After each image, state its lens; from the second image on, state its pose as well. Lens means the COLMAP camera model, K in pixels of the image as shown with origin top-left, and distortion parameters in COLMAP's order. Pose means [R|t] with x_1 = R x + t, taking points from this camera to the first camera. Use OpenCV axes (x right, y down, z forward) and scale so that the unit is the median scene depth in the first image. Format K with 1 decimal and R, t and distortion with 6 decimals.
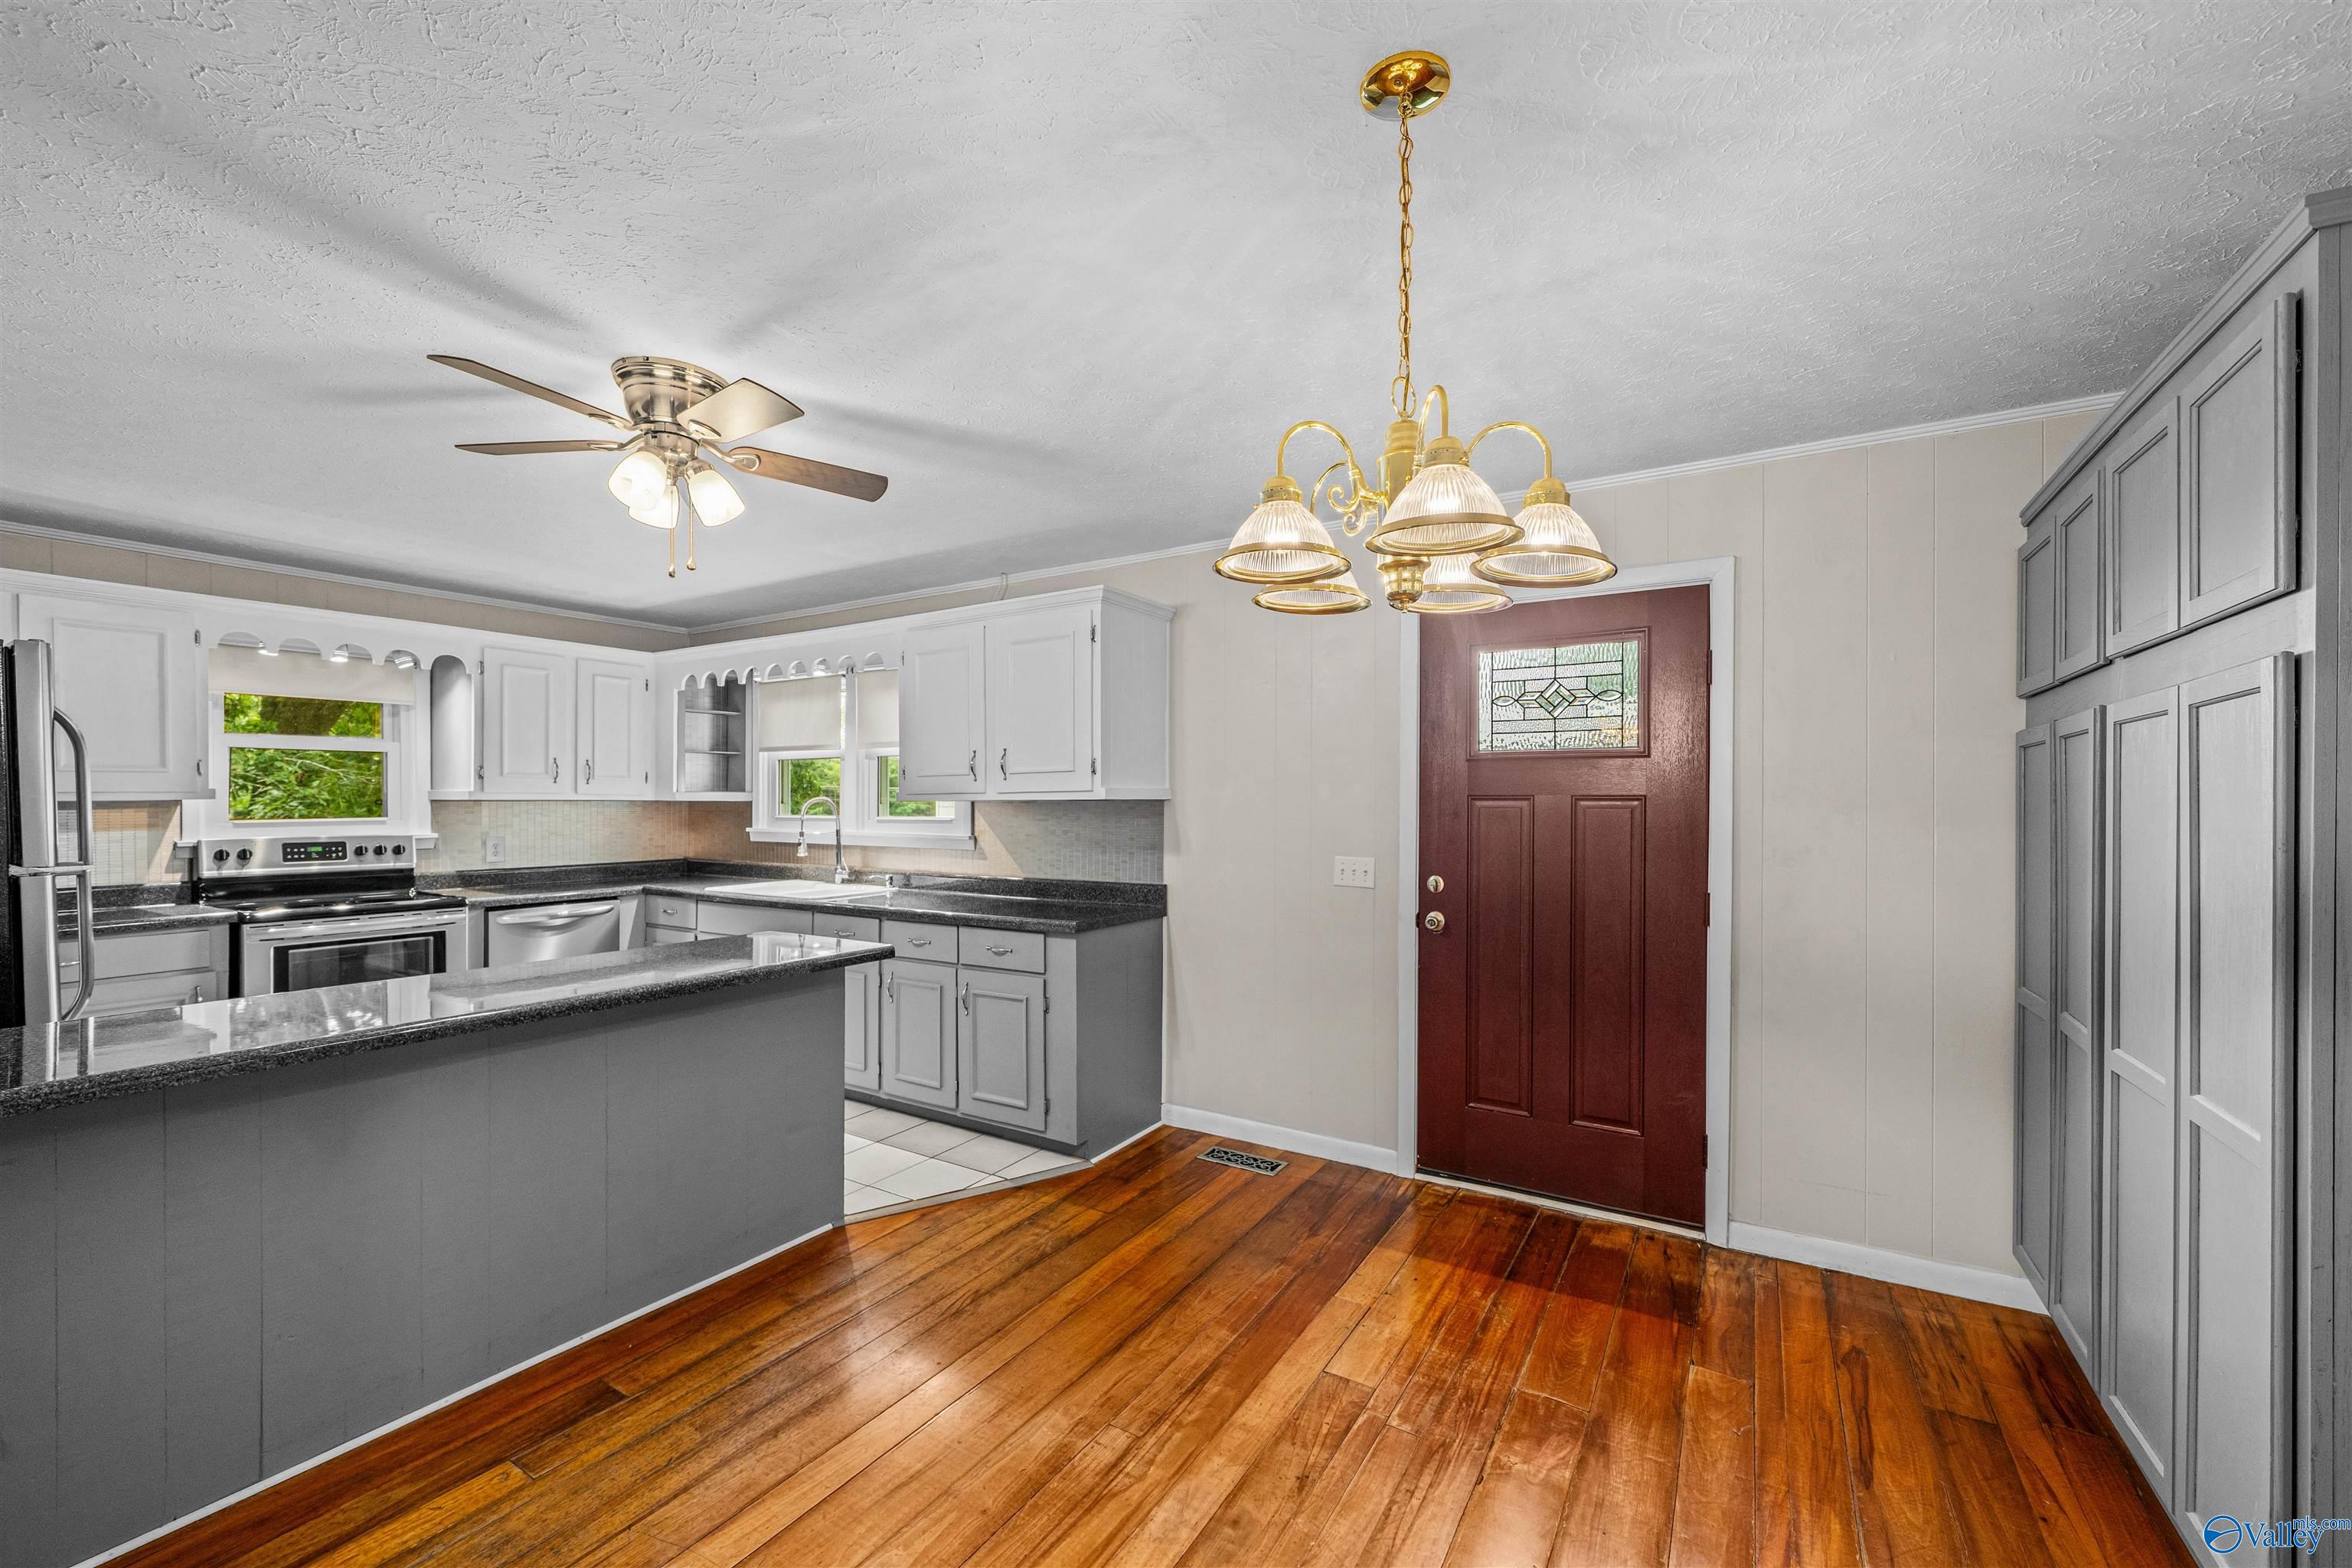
lens RADIAL K [[931.3, 0, 1175.0], [0, 931.3, 807.9], [0, 0, 1]] dist [0.000903, 0.000007]
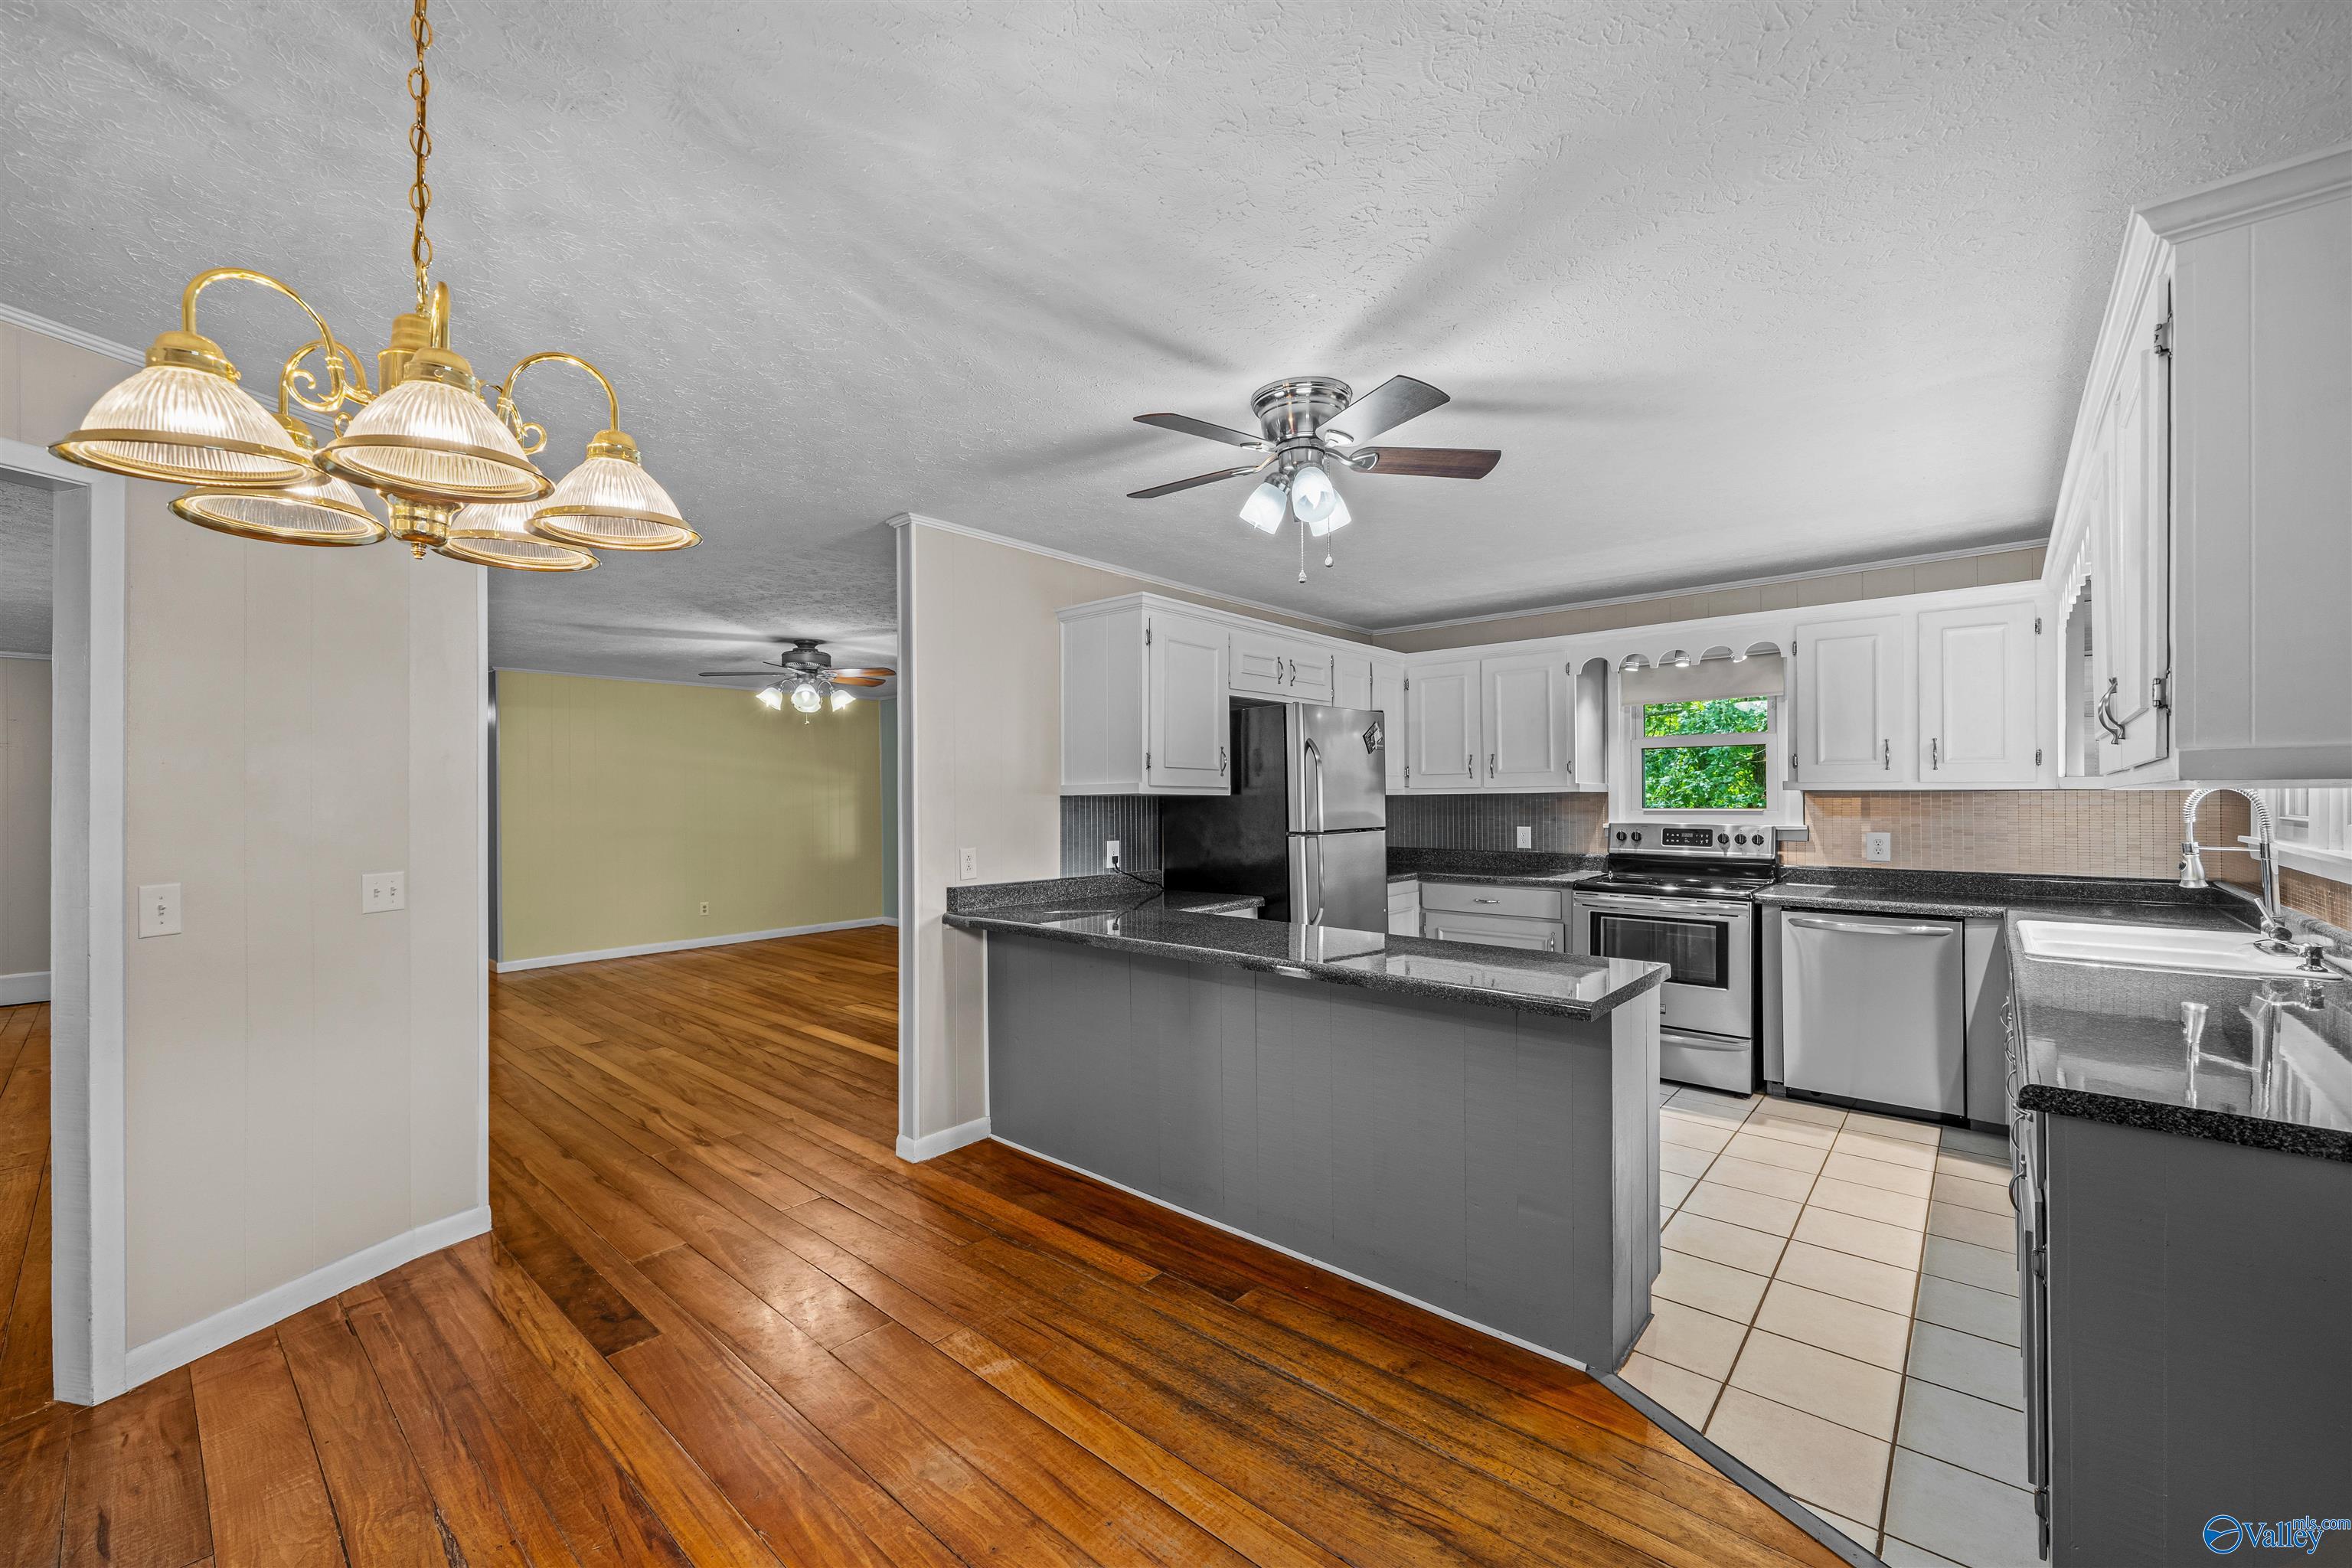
lens RADIAL K [[931.3, 0, 1175.0], [0, 931.3, 807.9], [0, 0, 1]] dist [0.000903, 0.000007]
pose [[-0.174198, 0.014424, -0.984605, 0.413396], [0.002608, 0.999896, 0.014187, -0.009227], [0.984707, -0.000097, -0.174218, 0.808342]]
